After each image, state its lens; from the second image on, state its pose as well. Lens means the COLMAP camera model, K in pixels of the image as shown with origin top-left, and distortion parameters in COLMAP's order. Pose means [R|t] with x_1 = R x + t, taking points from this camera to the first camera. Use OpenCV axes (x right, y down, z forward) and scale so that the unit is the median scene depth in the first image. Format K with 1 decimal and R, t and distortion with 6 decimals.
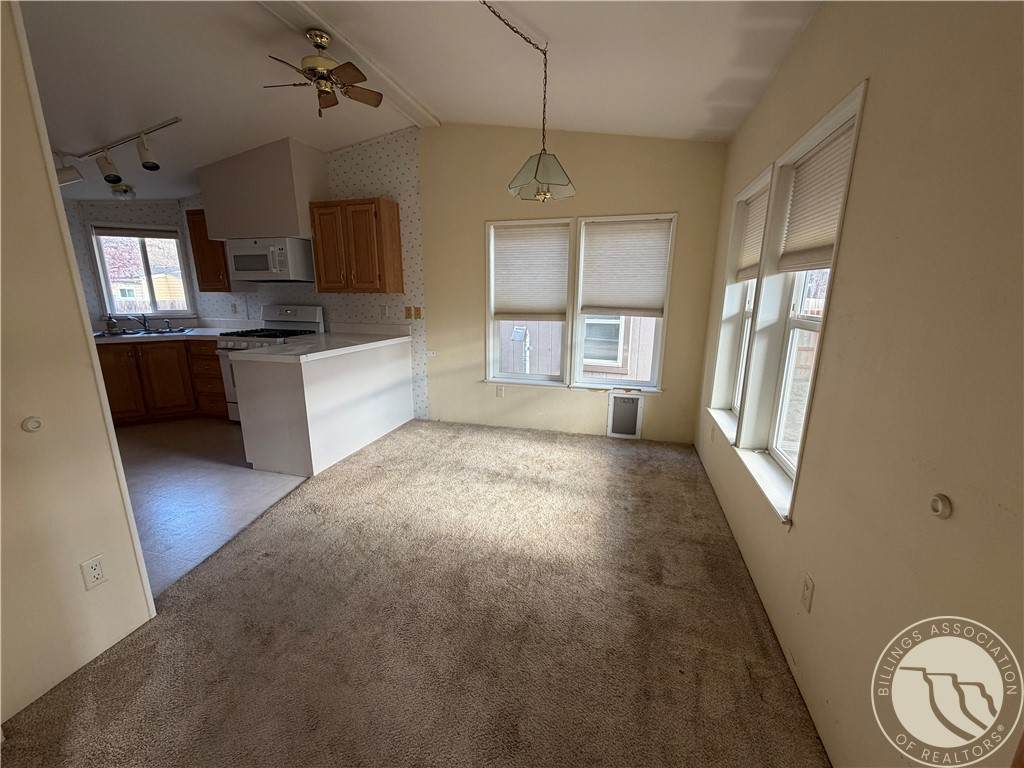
lens RADIAL K [[410.4, 0, 507.7], [0, 410.4, 386.3], [0, 0, 1]] dist [0.001629, 0.000498]
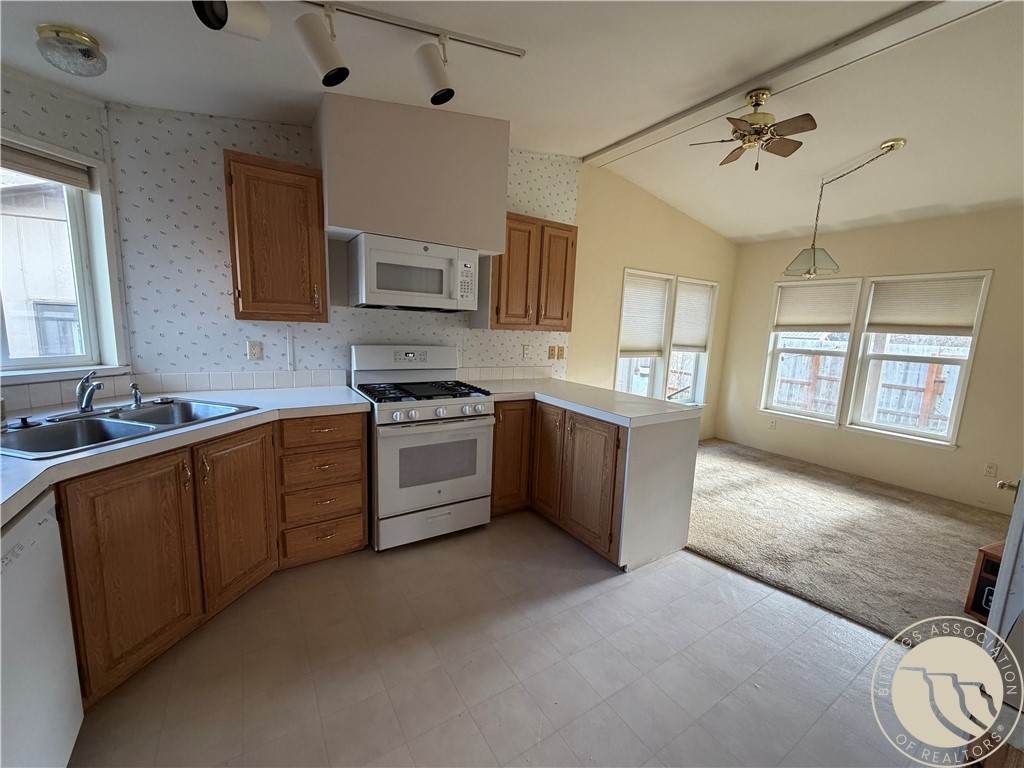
lens RADIAL K [[410.4, 0, 508.0], [0, 410.4, 386.6], [0, 0, 1]] dist [0.001629, 0.000498]
pose [[0.660368, -0.086578, 0.745935, -1.066961], [0.130466, 0.991453, -0.000425, -0.129212], [-0.739522, 0.097600, 0.666019, 0.530134]]
